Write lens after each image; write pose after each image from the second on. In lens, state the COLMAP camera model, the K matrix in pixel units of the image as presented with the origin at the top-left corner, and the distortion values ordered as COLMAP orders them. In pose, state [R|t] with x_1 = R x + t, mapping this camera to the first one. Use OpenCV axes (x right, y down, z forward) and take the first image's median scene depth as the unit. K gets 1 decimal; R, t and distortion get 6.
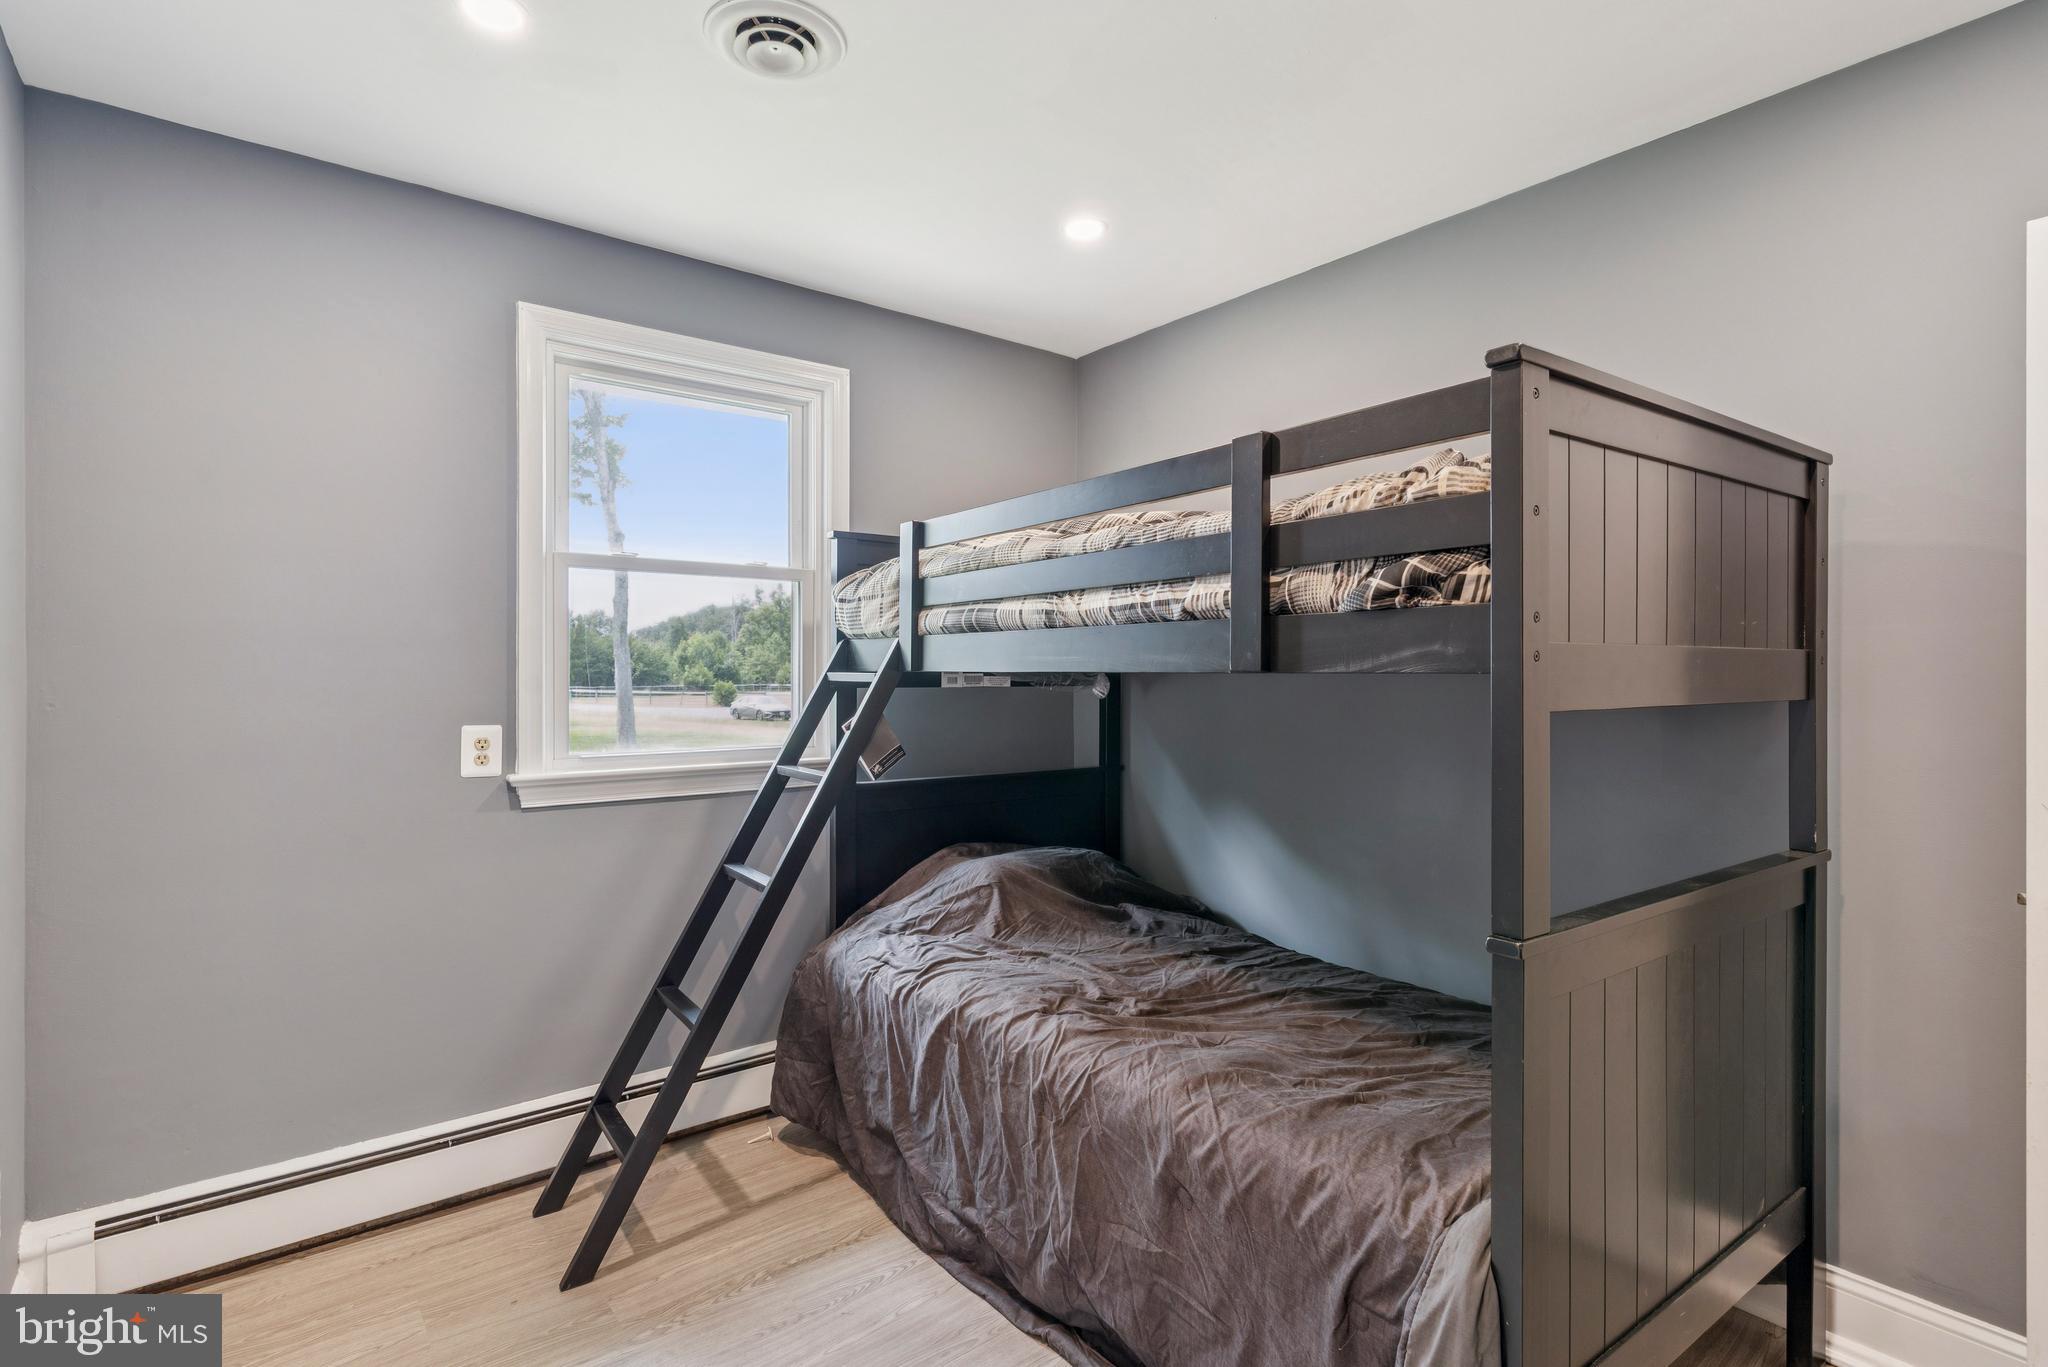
lens RADIAL K [[988.5, 0, 1020.6], [0, 988.5, 671.7], [0, 0, 1]] dist [-0.001411, 0.000049]
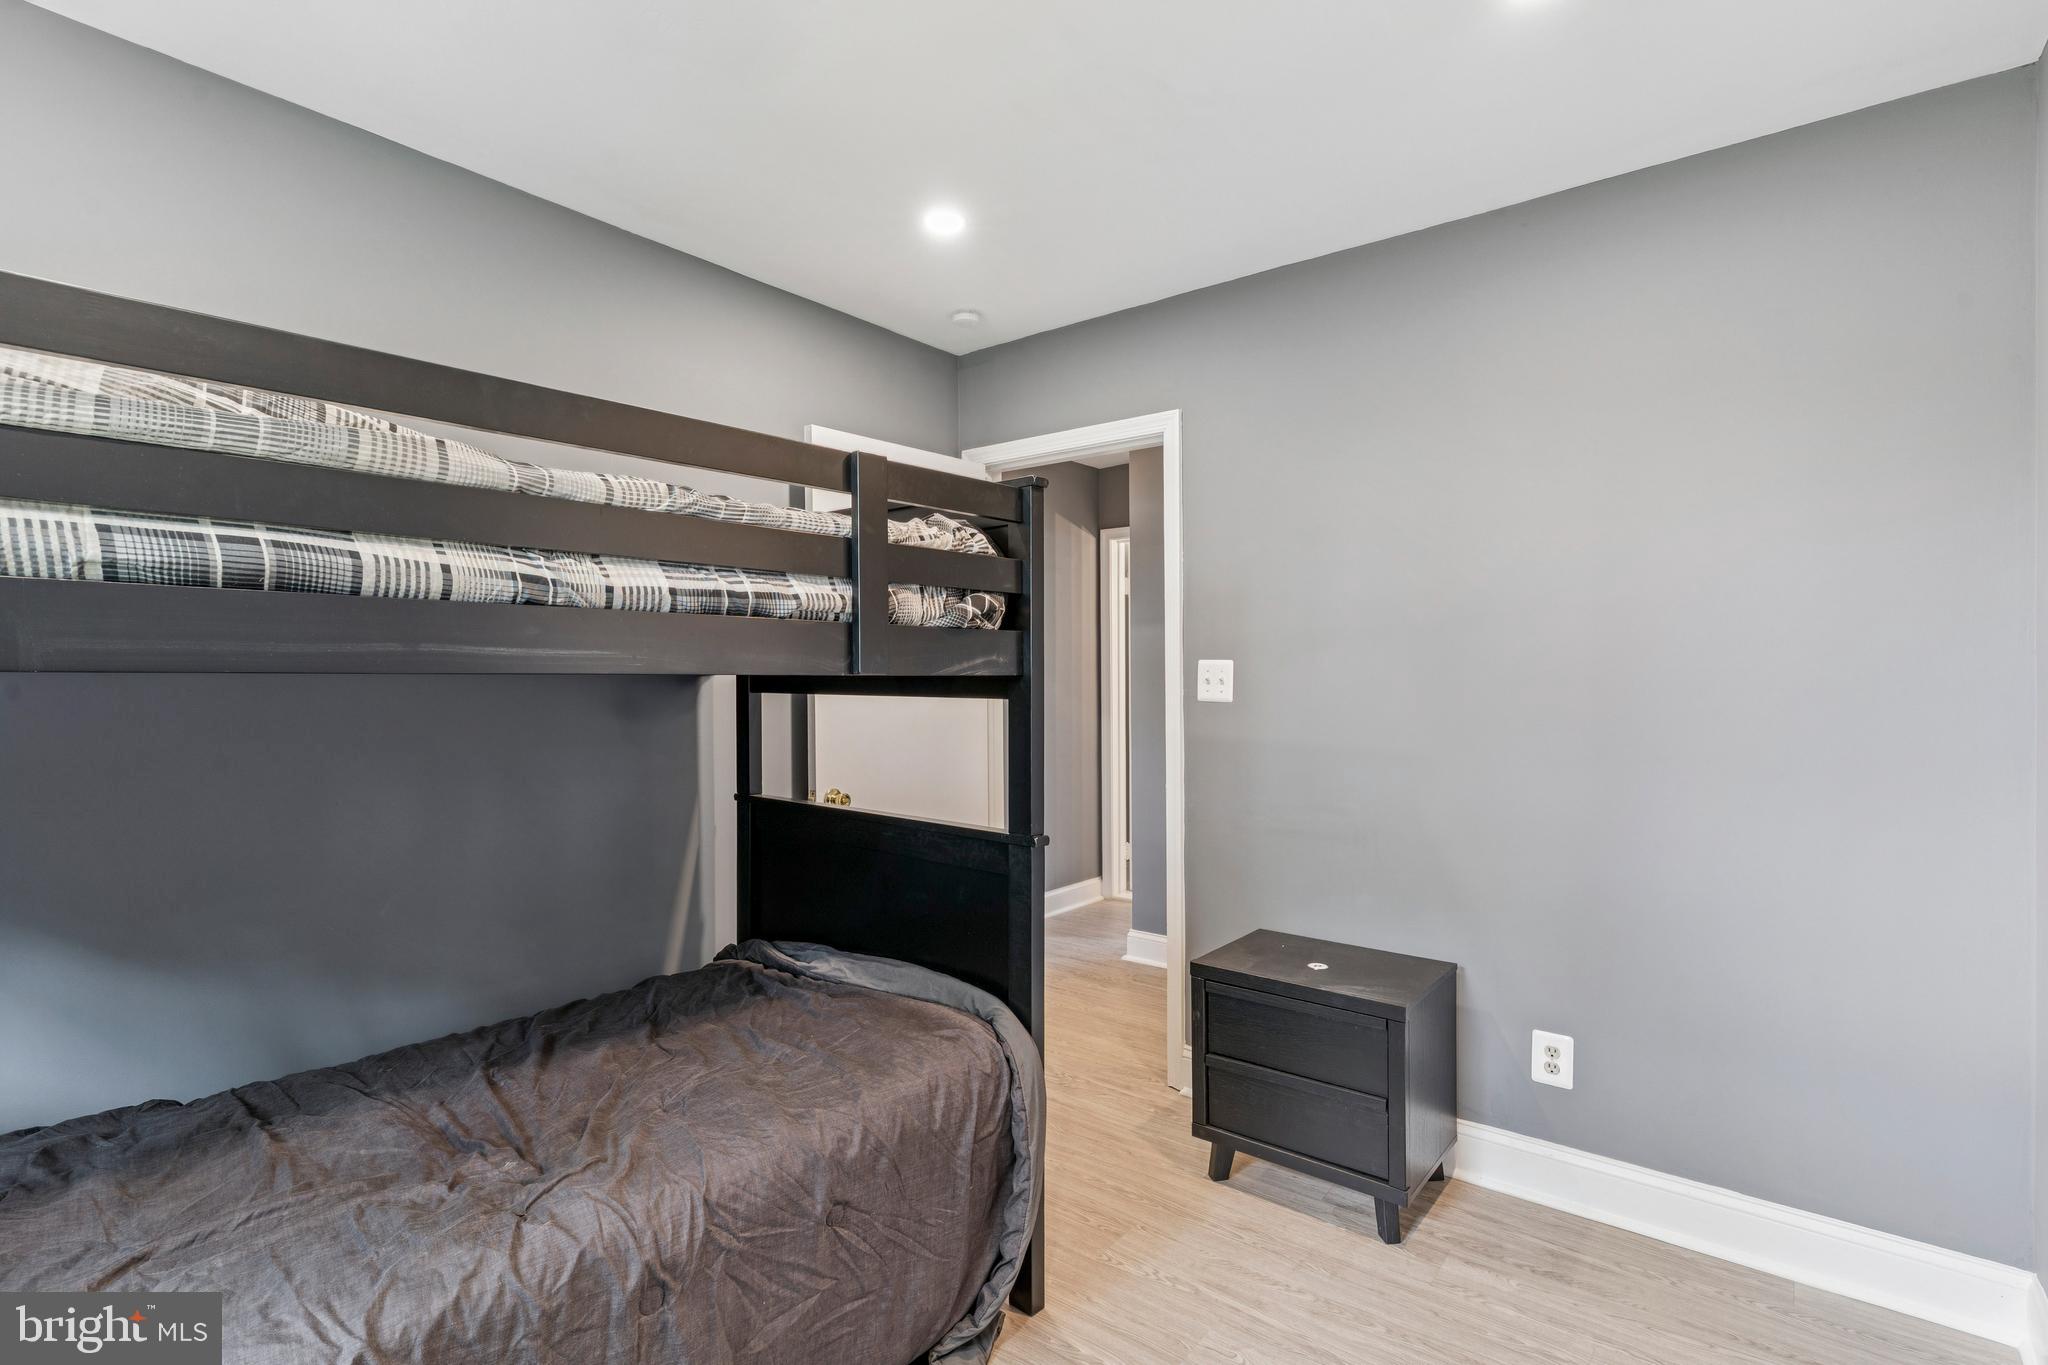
lens RADIAL K [[988.5, 0, 1023.2], [0, 988.5, 685.0], [0, 0, 1]] dist [-0.001411, 0.000049]
pose [[-0.231522, -0.007621, 0.972800, -0.791691], [0.001177, 0.999966, 0.008114, 0.003202], [-0.972829, 0.003023, -0.231505, 1.007957]]
